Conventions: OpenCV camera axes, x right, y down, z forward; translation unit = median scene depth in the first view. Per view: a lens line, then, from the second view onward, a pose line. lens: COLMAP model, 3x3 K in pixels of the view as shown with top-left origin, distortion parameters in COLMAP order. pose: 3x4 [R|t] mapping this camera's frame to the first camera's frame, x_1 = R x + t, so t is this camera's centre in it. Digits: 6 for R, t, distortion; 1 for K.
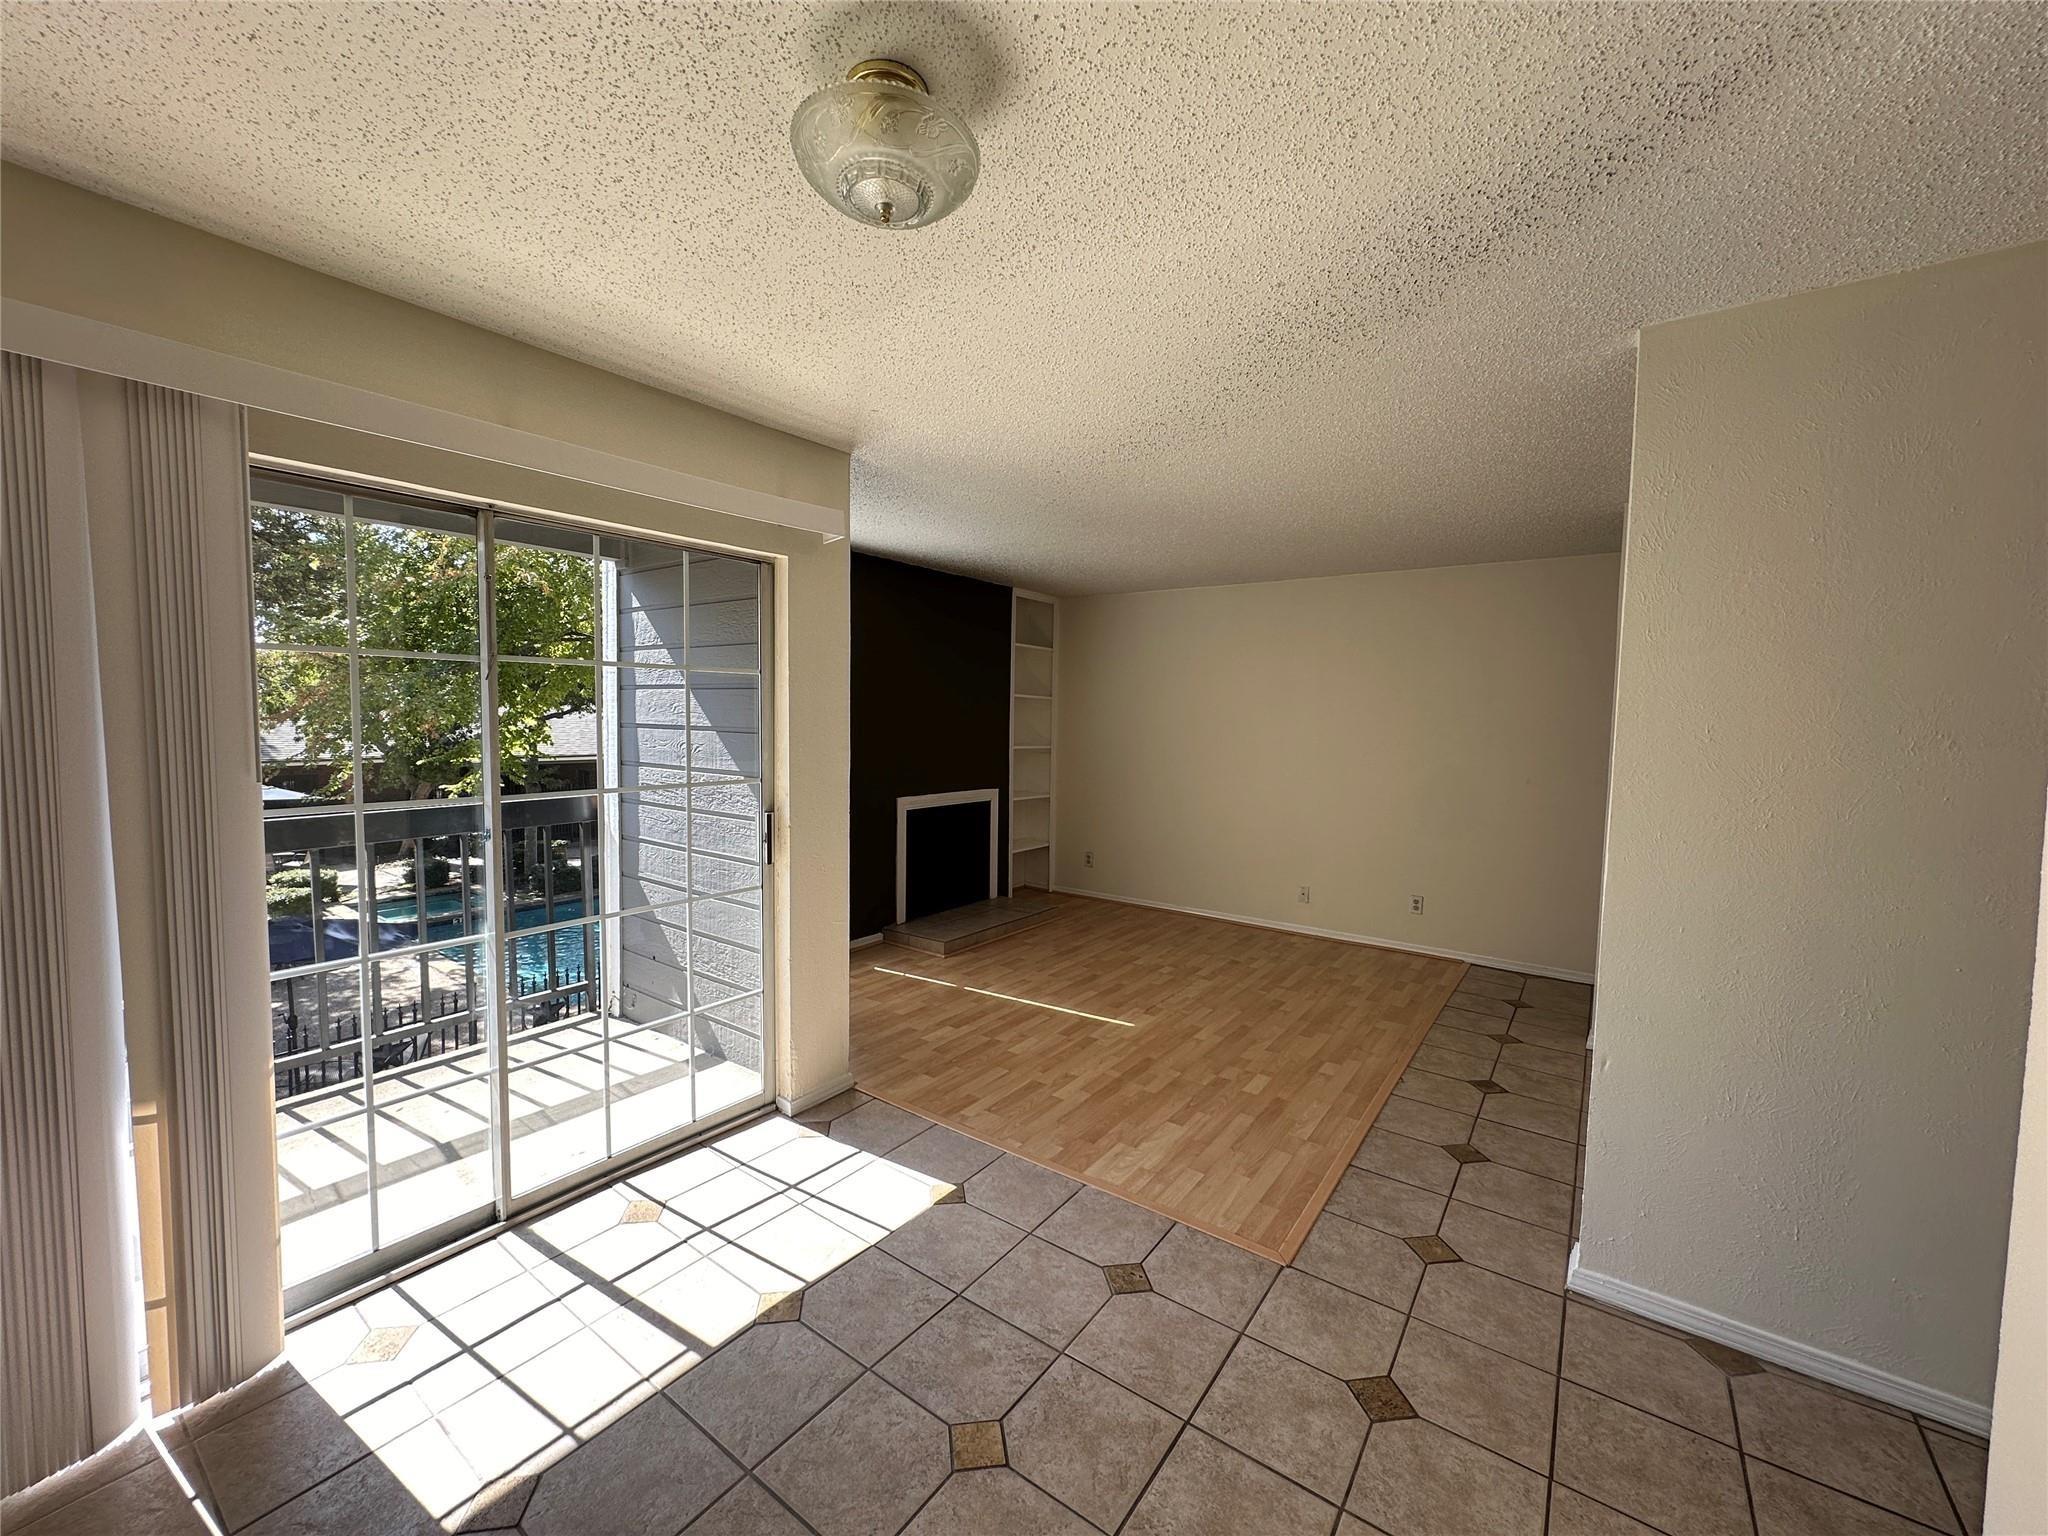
lens RADIAL K [[818.2, 0, 1025.9], [0, 818.2, 770.2], [0, 0, 1]] dist [-0.002055, -0.000198]
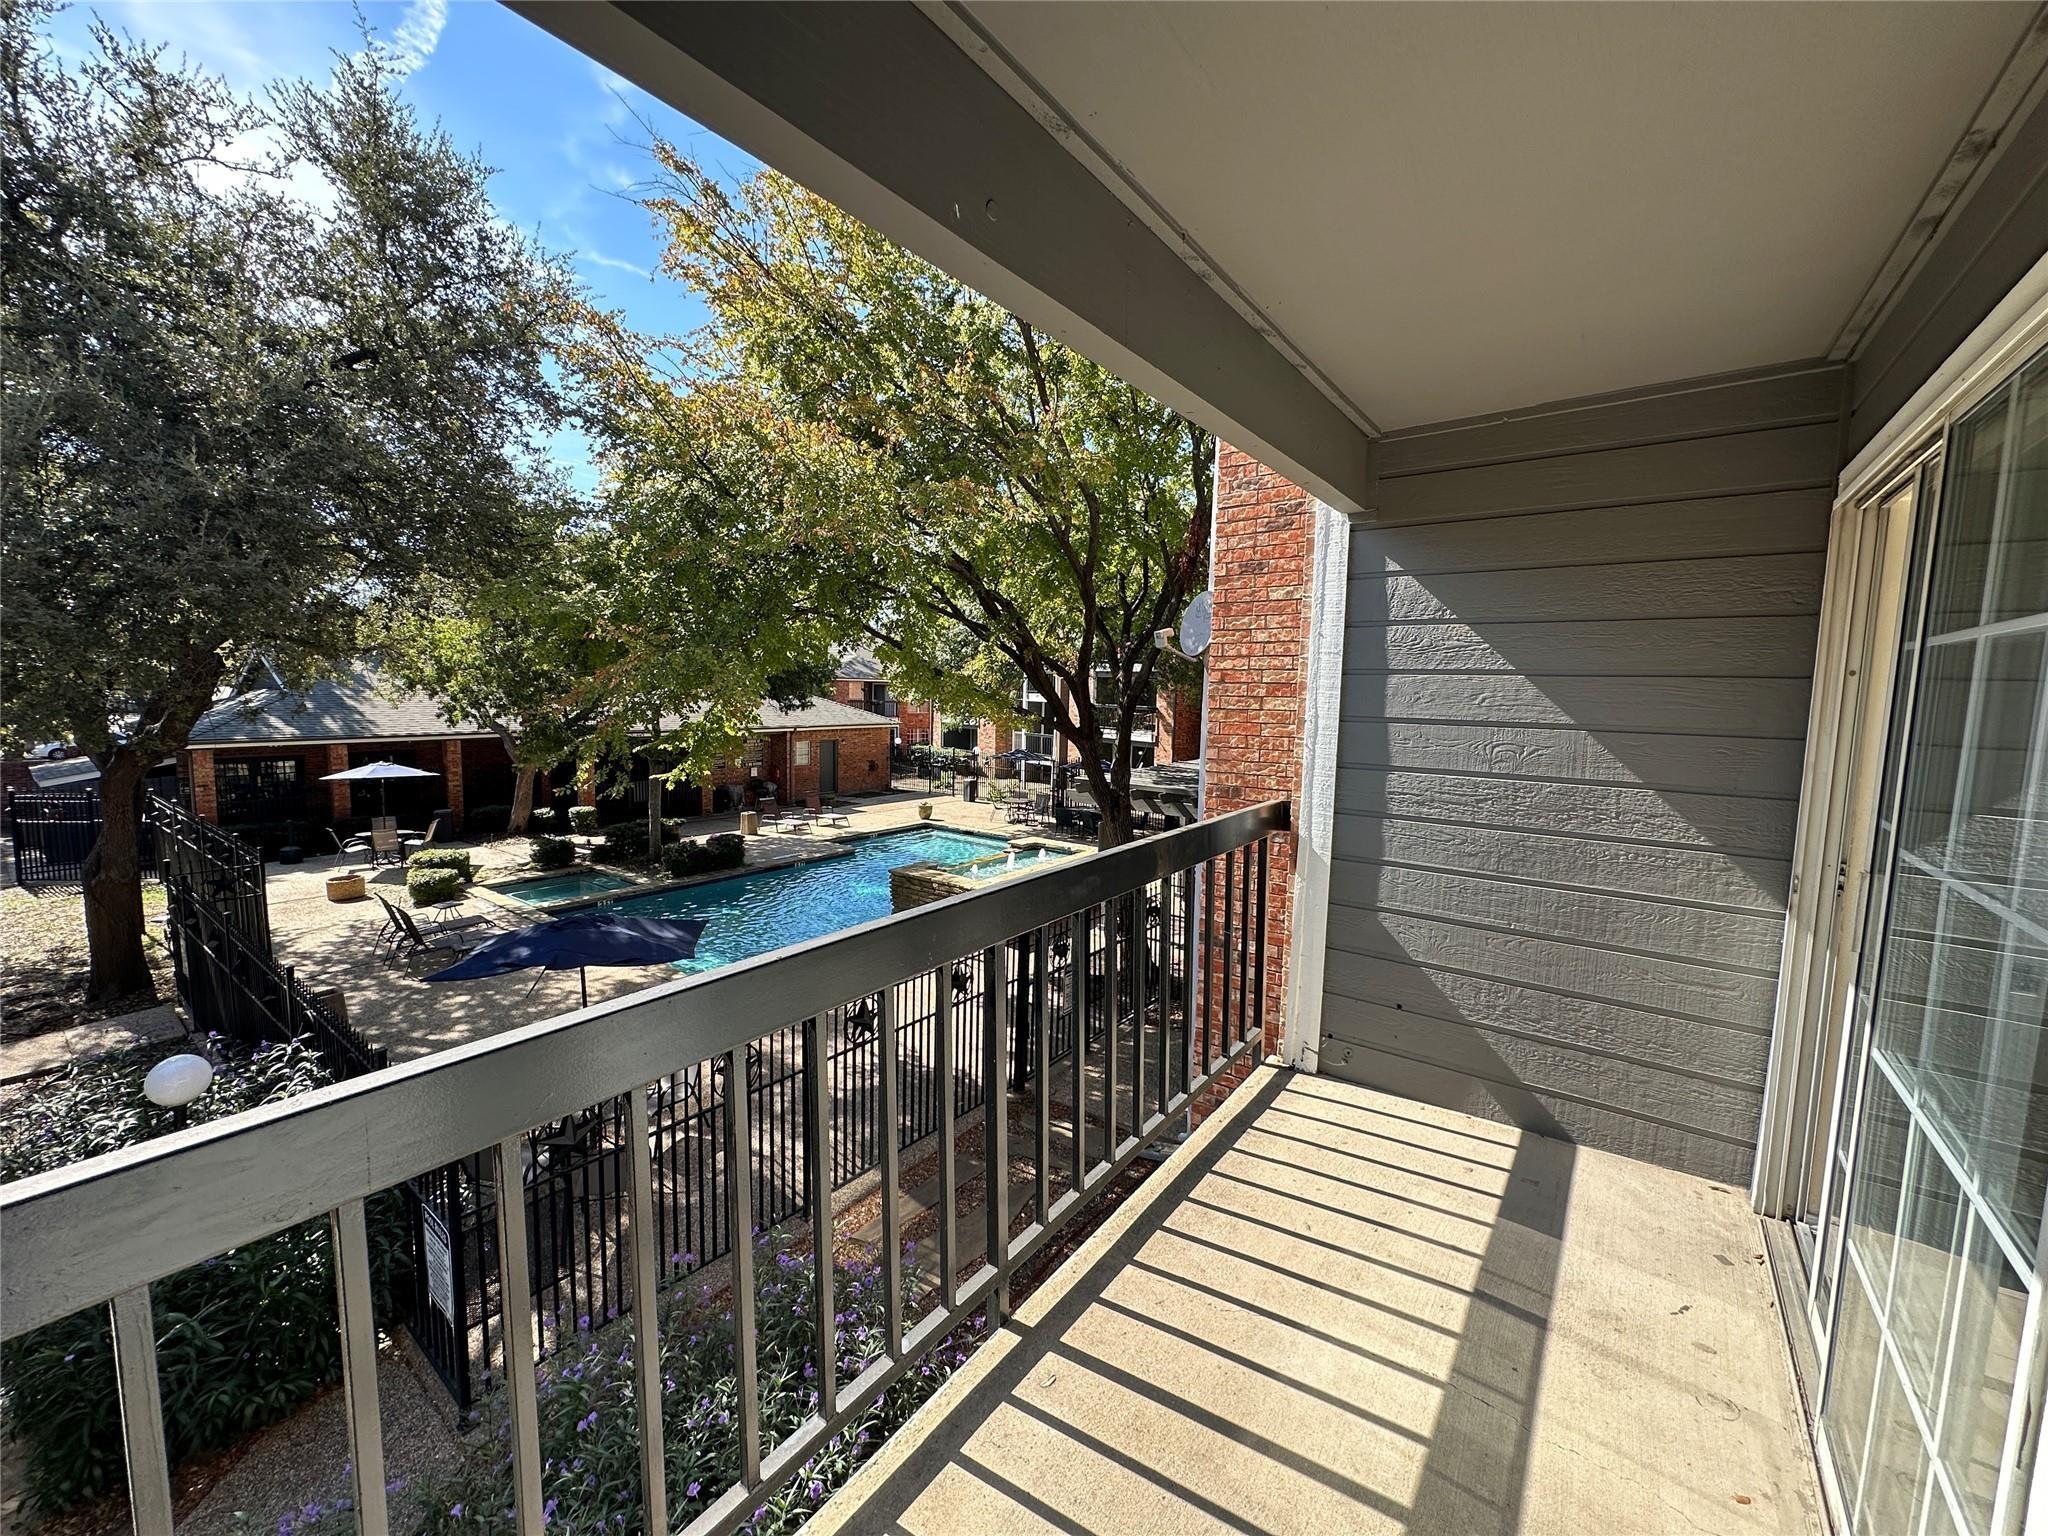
lens RADIAL K [[818.2, 0, 1021.0], [0, 818.2, 768.3], [0, 0, 1]] dist [-0.002055, -0.000198]
pose [[0.999911, 0.000315, -0.013317, -0.824893], [0.000136, 0.999426, 0.033883, -0.034592], [0.013320, -0.033882, 0.999337, 0.192119]]
